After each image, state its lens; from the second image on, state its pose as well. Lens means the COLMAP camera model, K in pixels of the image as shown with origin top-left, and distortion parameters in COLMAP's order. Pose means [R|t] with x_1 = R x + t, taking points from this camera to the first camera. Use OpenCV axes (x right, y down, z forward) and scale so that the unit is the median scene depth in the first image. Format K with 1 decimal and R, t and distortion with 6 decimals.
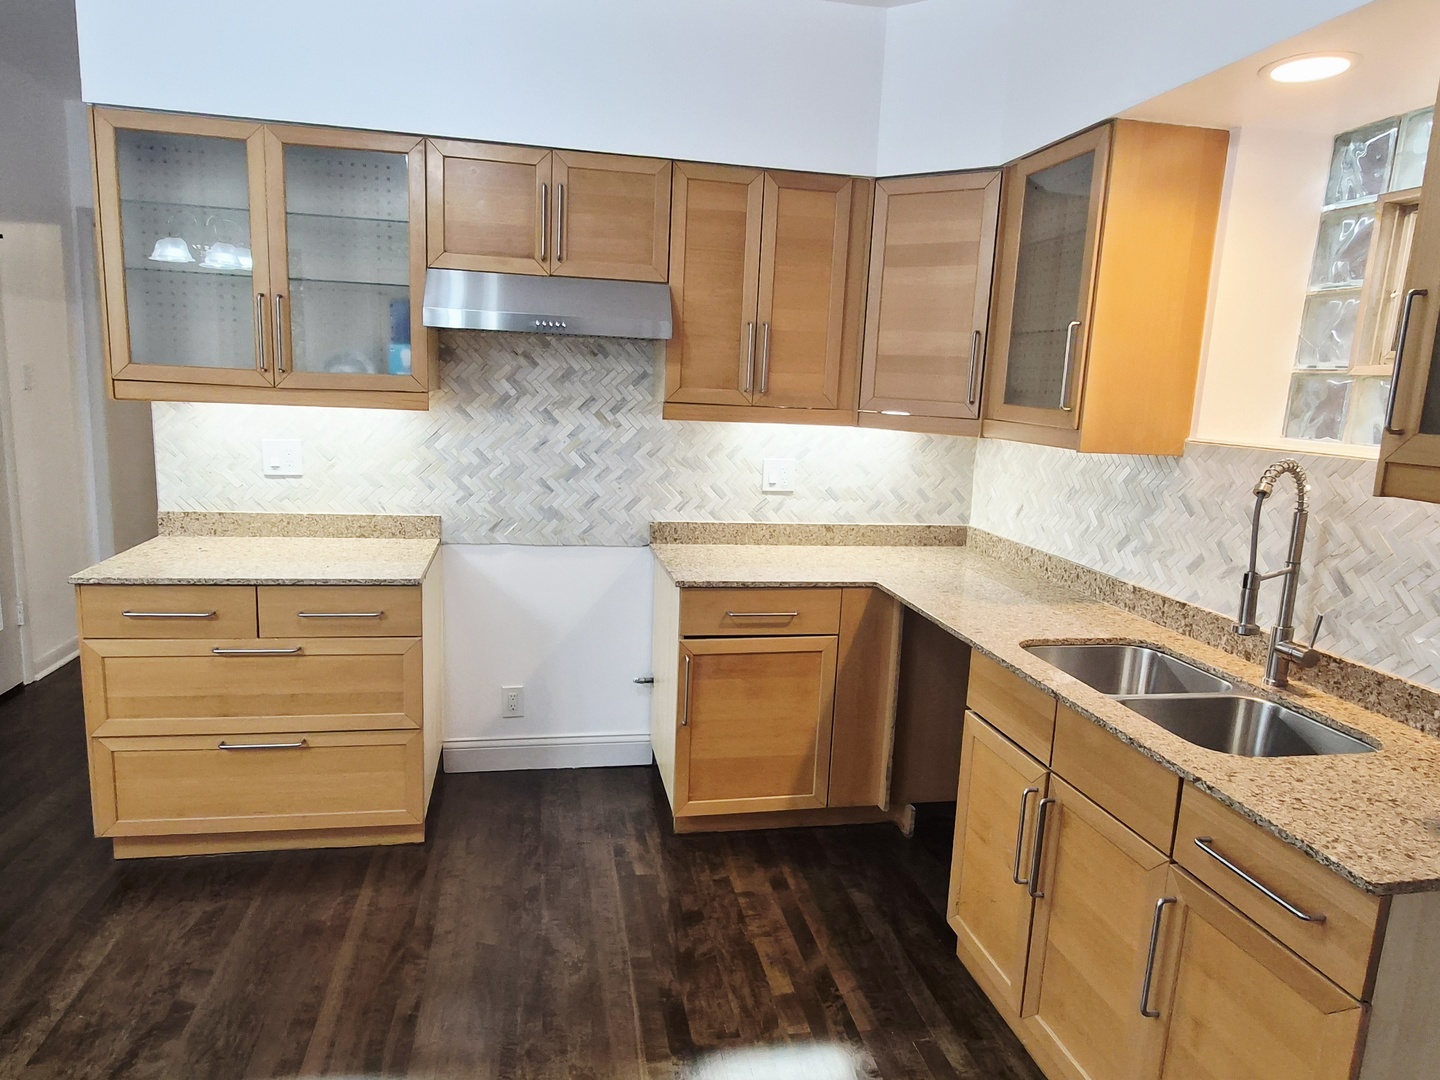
lens RADIAL K [[897.4, 0, 717.9], [0, 897.4, 539.8], [0, 0, 1]] dist [-0.001729, -0.003016]
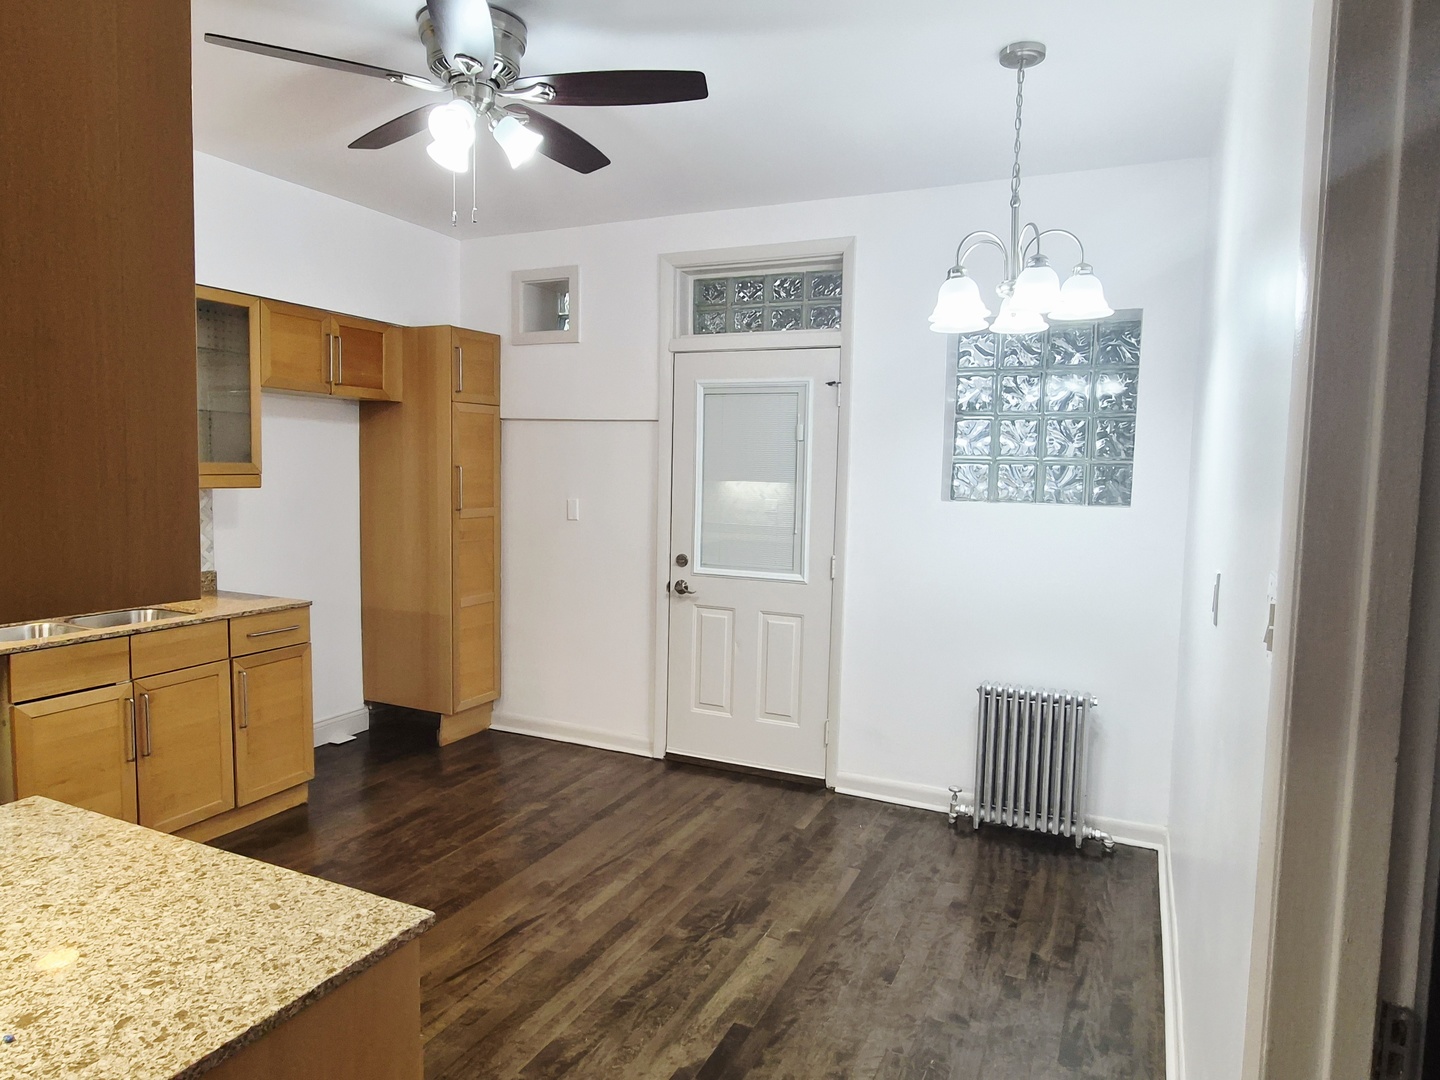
lens RADIAL K [[897.4, 0, 717.9], [0, 897.4, 539.8], [0, 0, 1]] dist [-0.001729, -0.003016]
pose [[-0.801837, -0.112043, 0.586945, -0.948911], [0.047388, 0.967246, 0.249377, -0.232173], [-0.595661, 0.227774, -0.770264, 1.053351]]
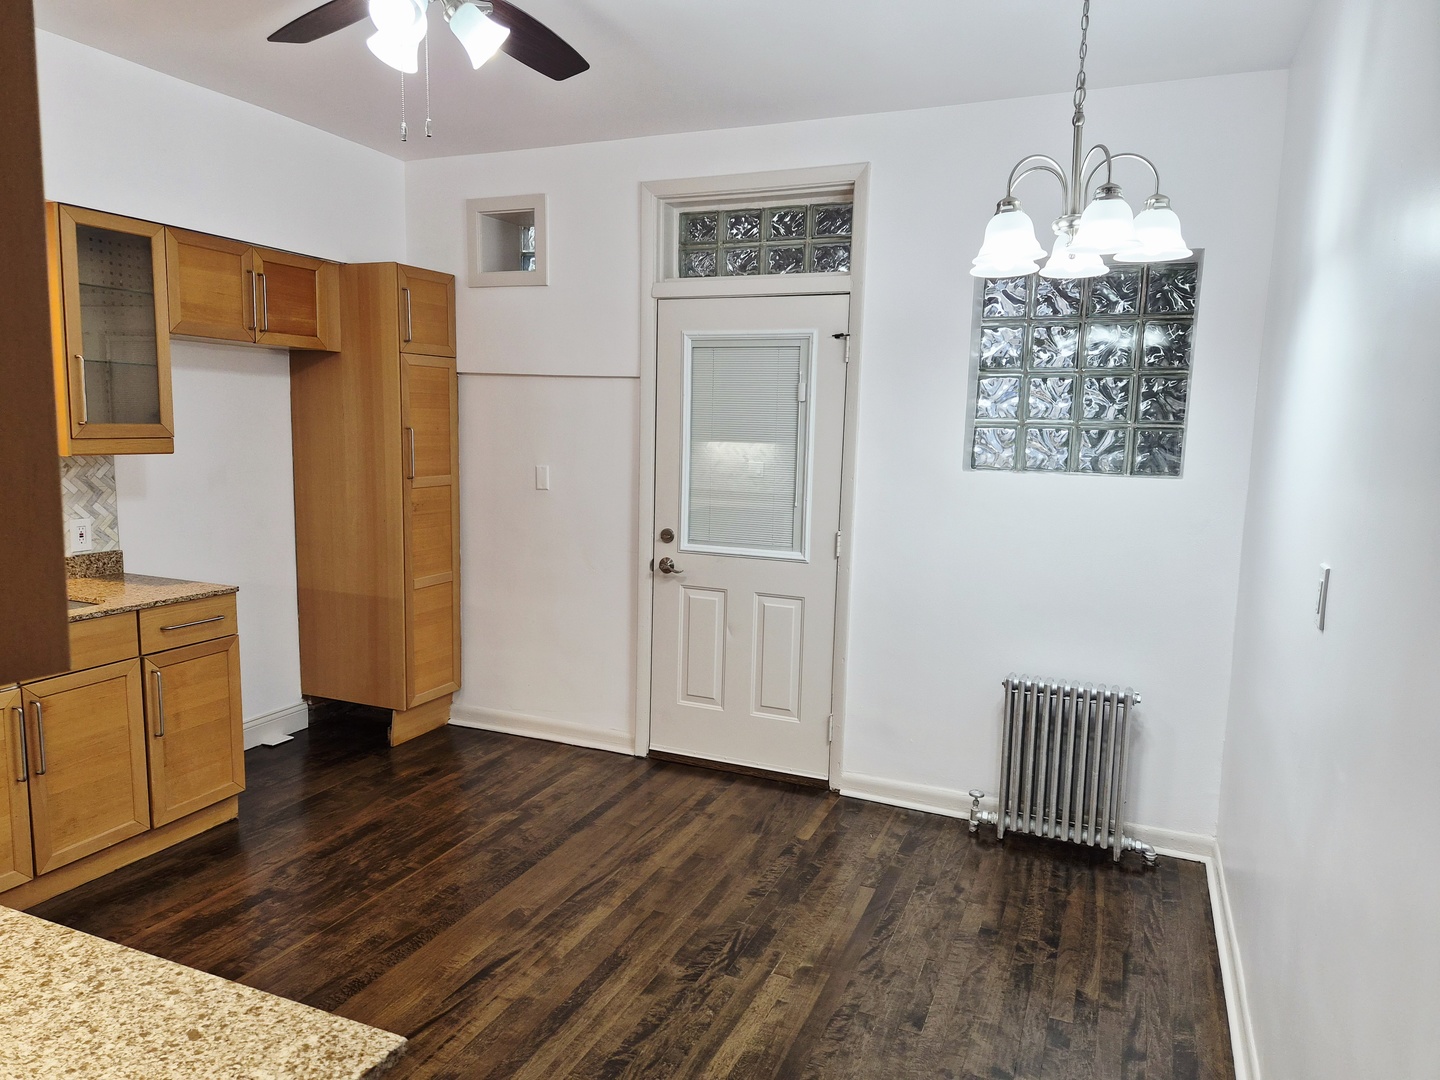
lens RADIAL K [[963.7, 0, 717.7], [0, 963.7, 544.8], [0, 0, 1]] dist [0.063436, -0.052579]
pose [[-0.820201, -0.138512, 0.555054, -0.878611], [0.039113, 0.954398, 0.295964, -0.235319], [-0.570737, 0.264460, -0.777381, 1.011909]]
